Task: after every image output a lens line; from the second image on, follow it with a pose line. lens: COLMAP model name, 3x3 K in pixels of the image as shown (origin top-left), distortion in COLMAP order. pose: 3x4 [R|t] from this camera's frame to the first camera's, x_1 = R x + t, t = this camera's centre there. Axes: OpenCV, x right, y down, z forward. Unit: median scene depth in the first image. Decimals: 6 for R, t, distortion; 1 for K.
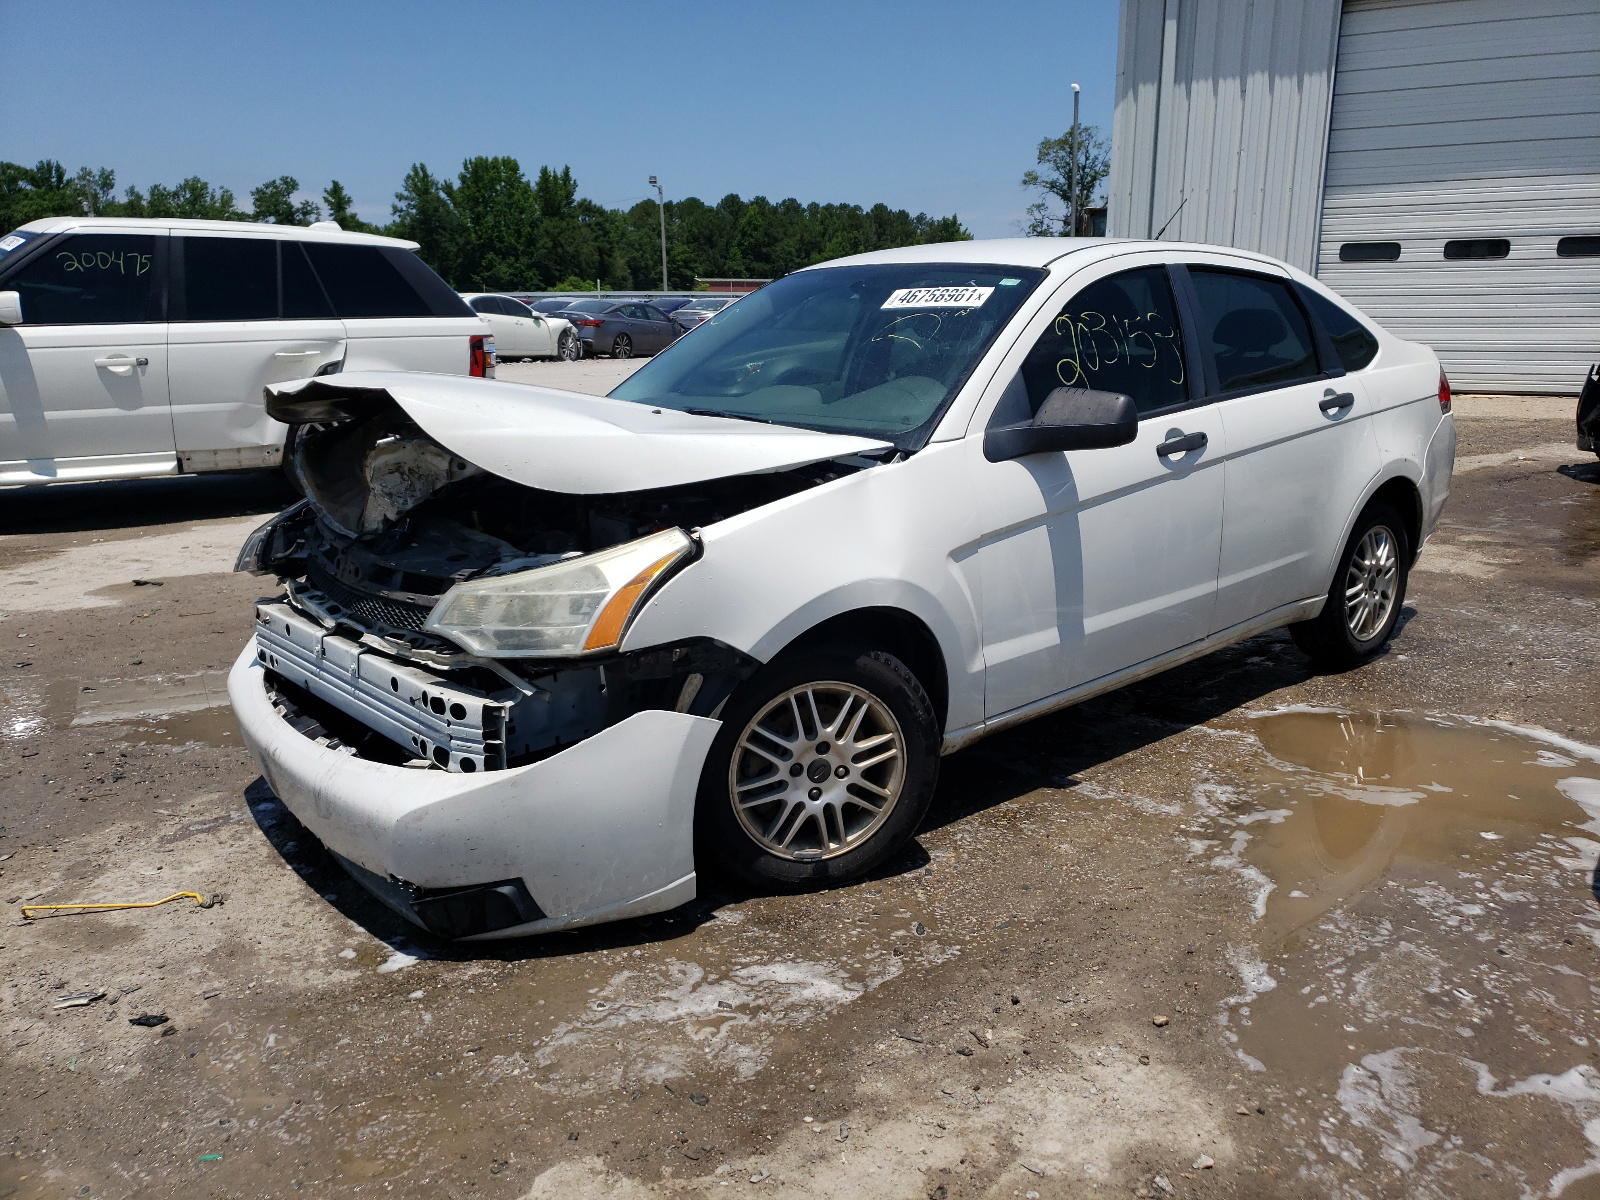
lens RADIAL K [[1238.6, 0, 791.1], [0, 1238.6, 601.0], [0, 0, 1]] dist [0.001723, 0.011145]
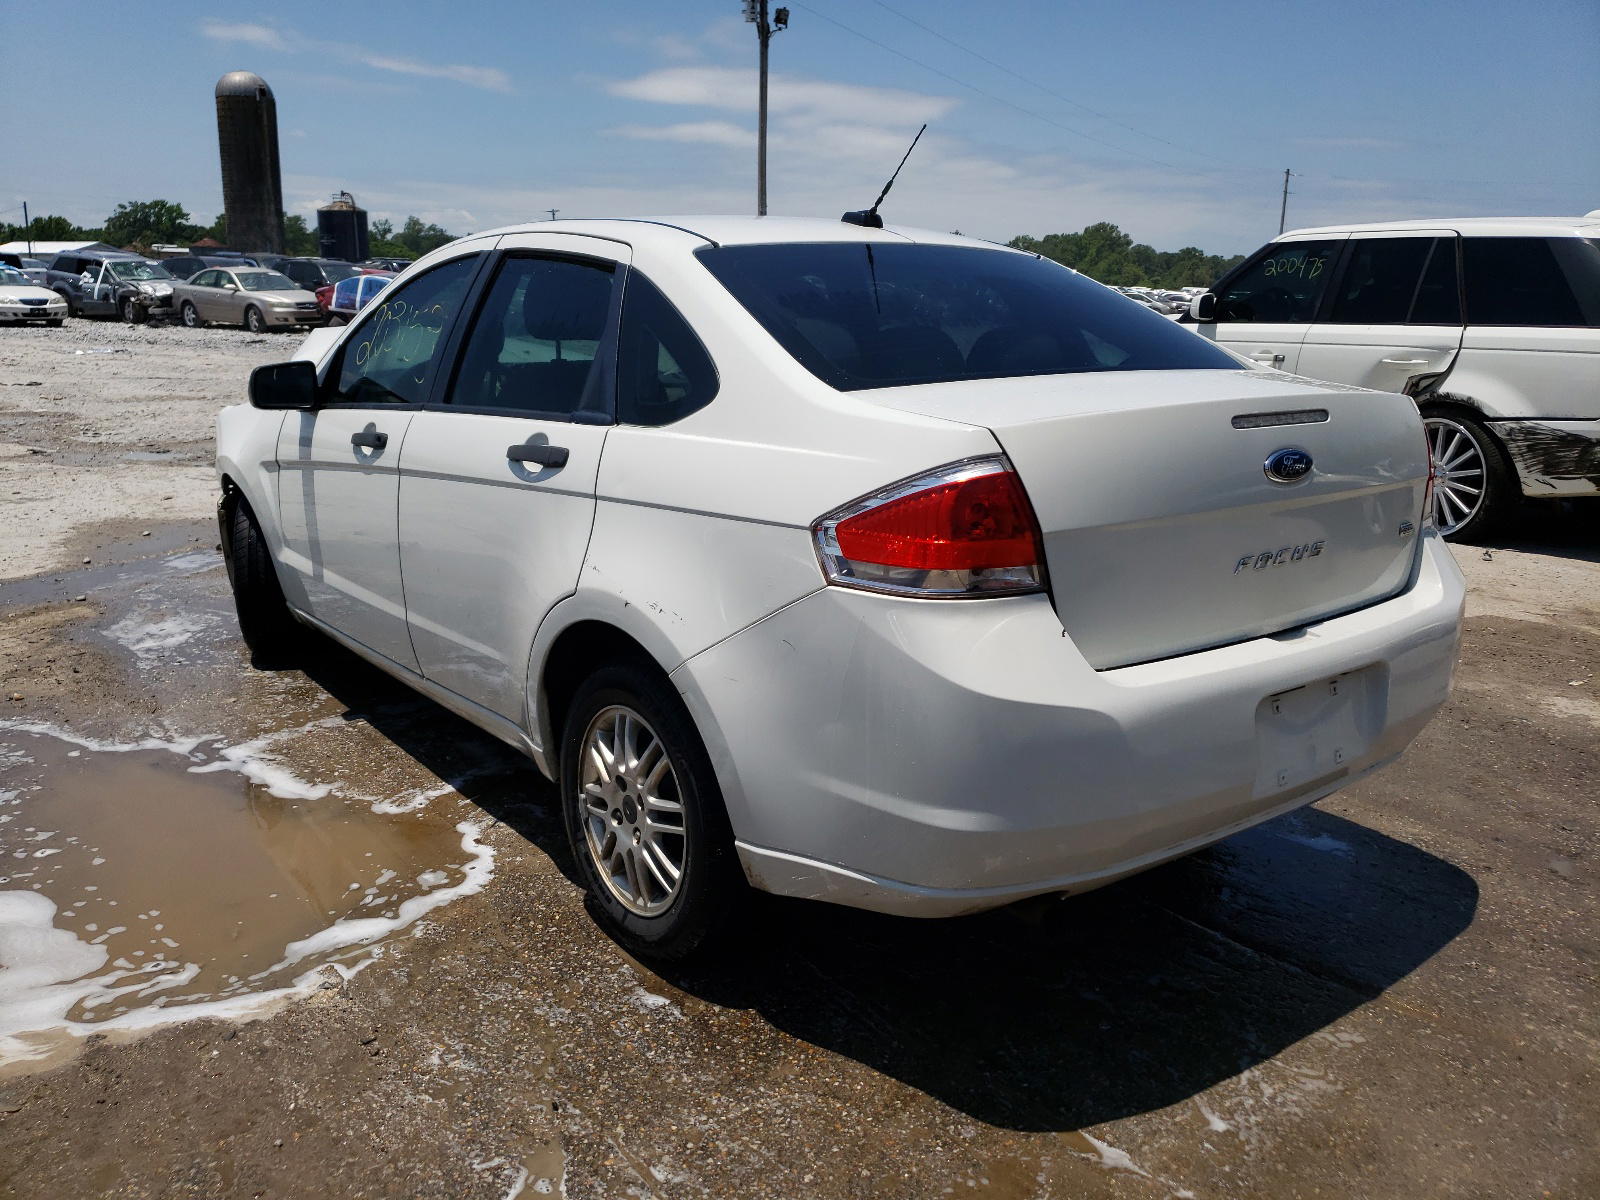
lens RADIAL K [[1238.6, 0, 796.9], [0, 1238.6, 602.5], [0, 0, 1]] dist [0.001723, 0.011145]
pose [[-0.076398, 0.240449, -0.967651, 1.087375], [-0.247322, 0.935587, 0.252008, -0.289554], [0.965917, 0.258574, -0.012009, 1.183322]]
